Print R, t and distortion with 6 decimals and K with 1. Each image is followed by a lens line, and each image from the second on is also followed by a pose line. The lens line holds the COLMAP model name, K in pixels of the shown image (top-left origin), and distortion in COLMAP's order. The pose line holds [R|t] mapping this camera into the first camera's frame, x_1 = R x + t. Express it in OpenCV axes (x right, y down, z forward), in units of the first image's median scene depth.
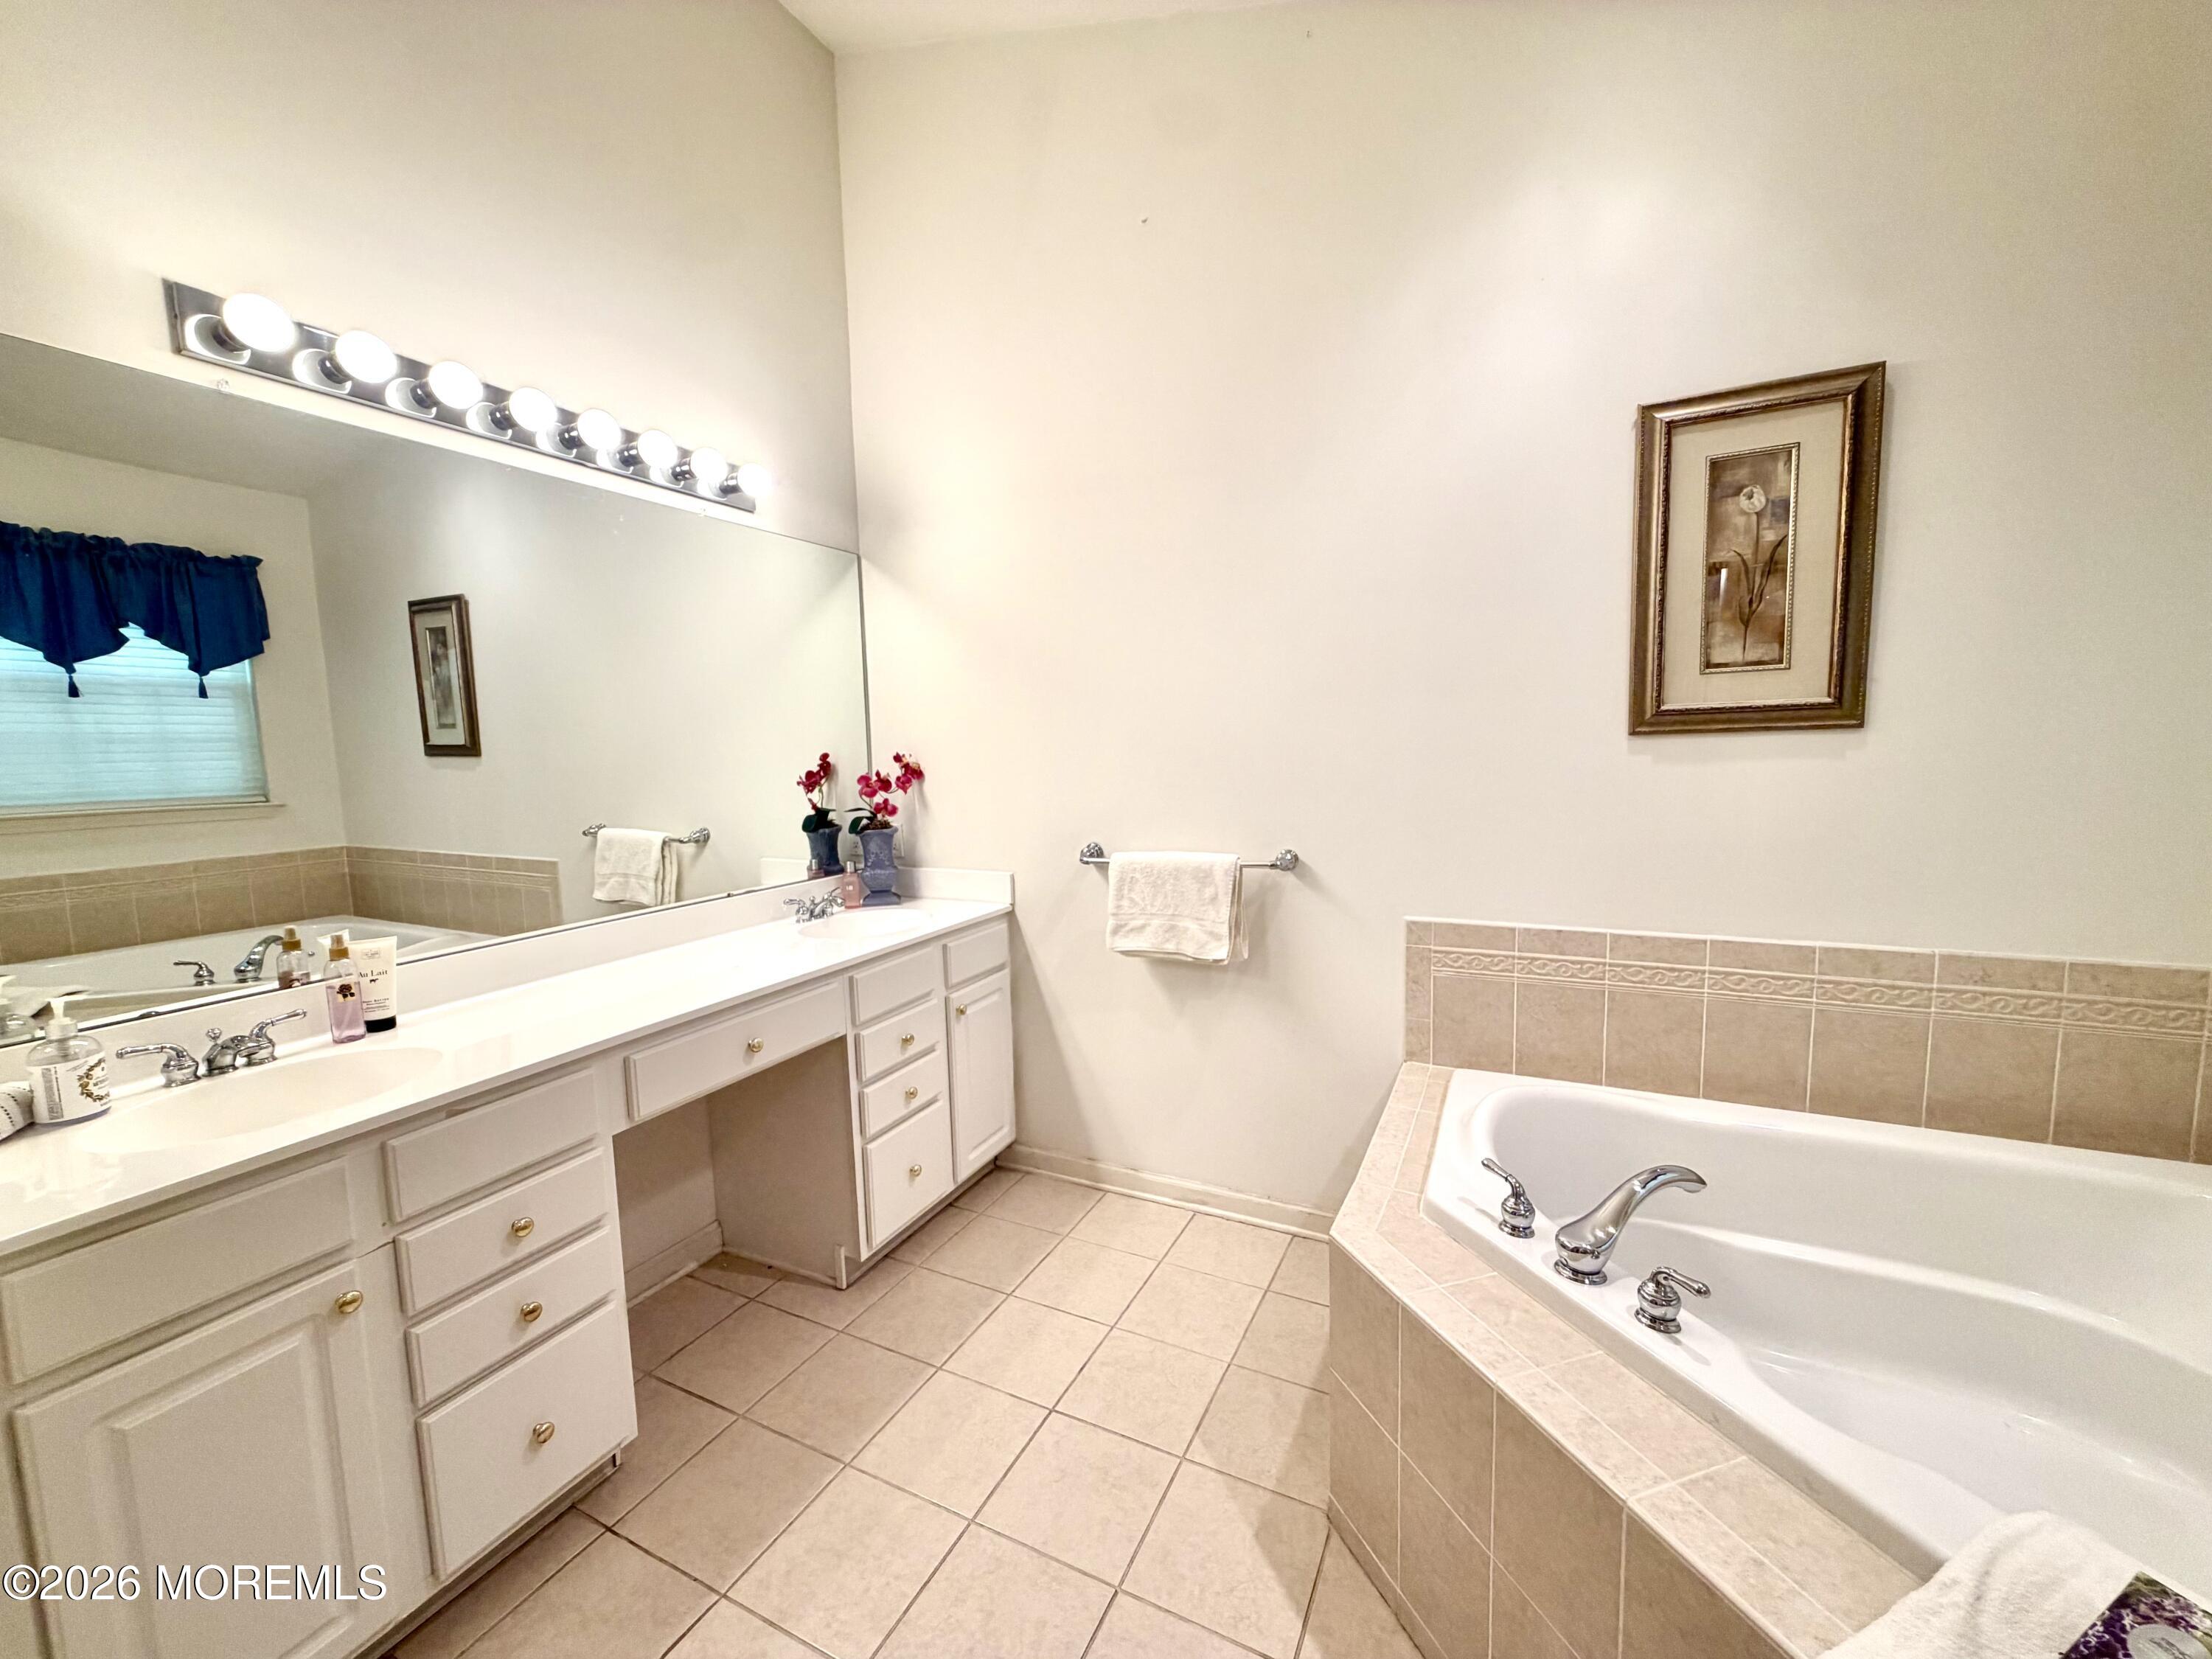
lens RADIAL K [[882.2, 0, 1102.6], [0, 882.2, 830.4], [0, 0, 1]] dist [-0.000427, 0.000339]
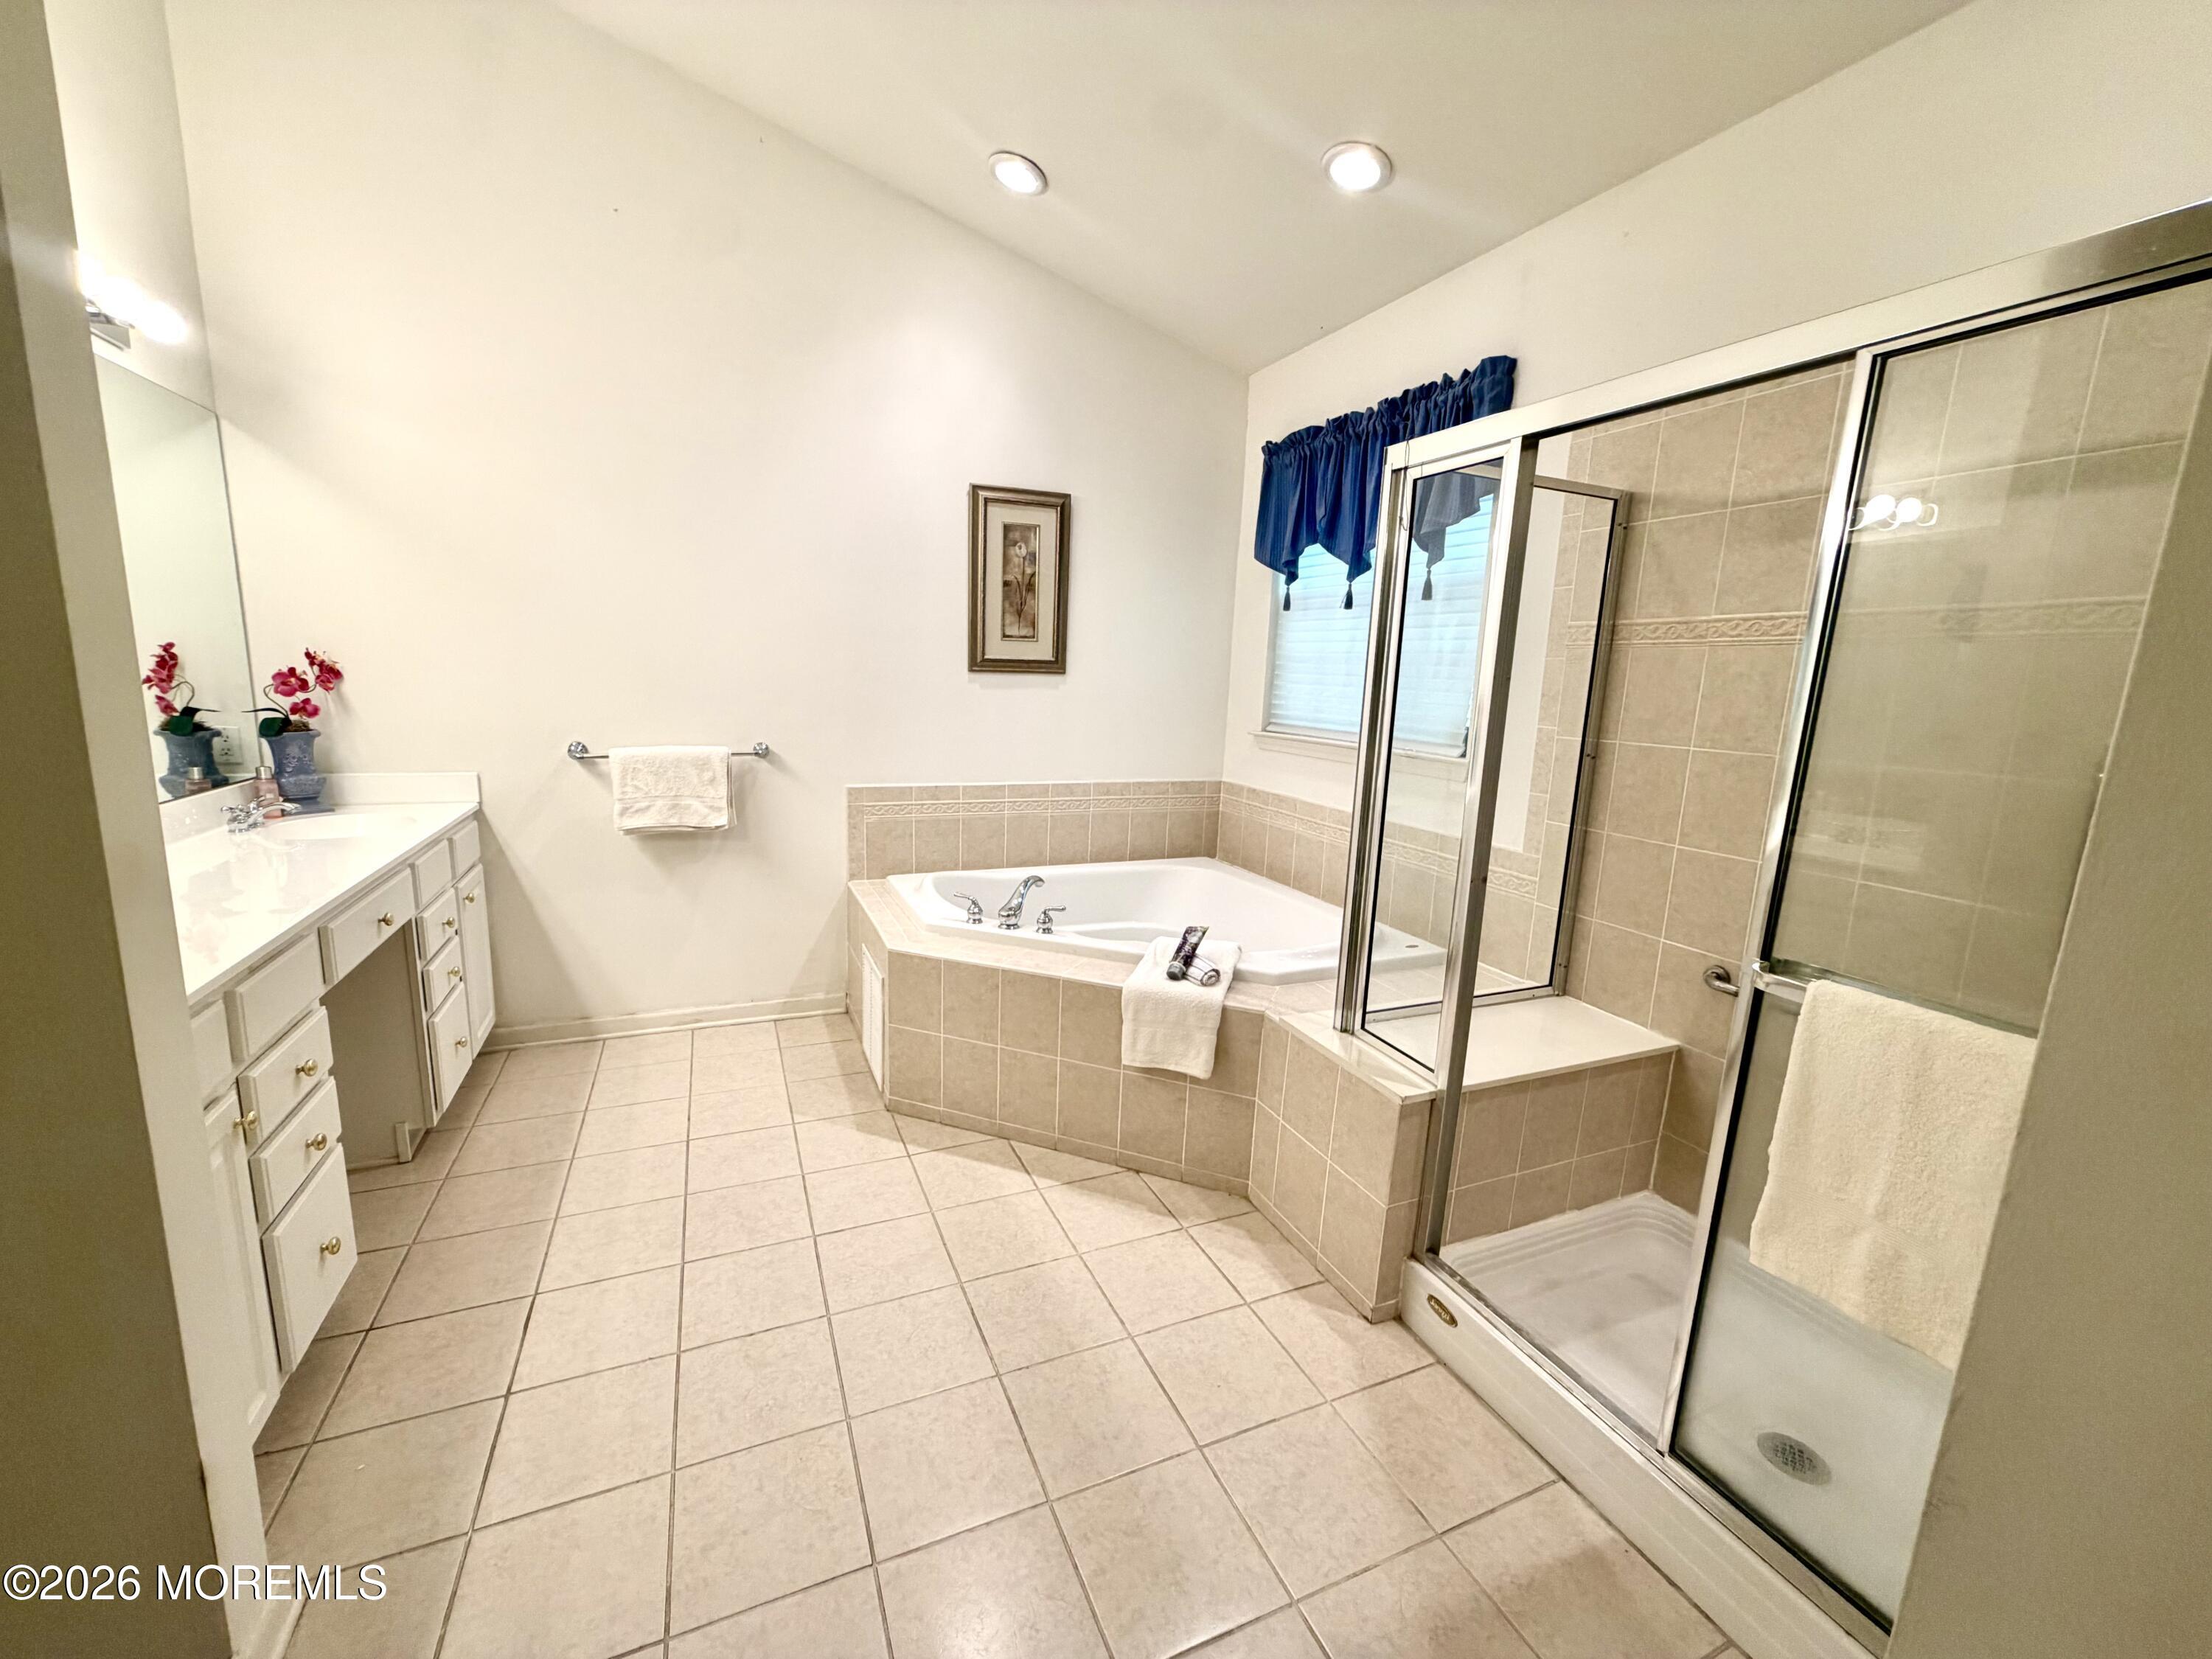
lens RADIAL K [[882.2, 0, 1102.8], [0, 882.2, 832.8], [0, 0, 1]] dist [-0.000427, 0.000339]
pose [[0.637452, -0.088242, 0.765420, -0.547222], [0.024214, 0.995224, 0.094570, 0.047317], [-0.770110, -0.041750, 0.636544, -0.308200]]
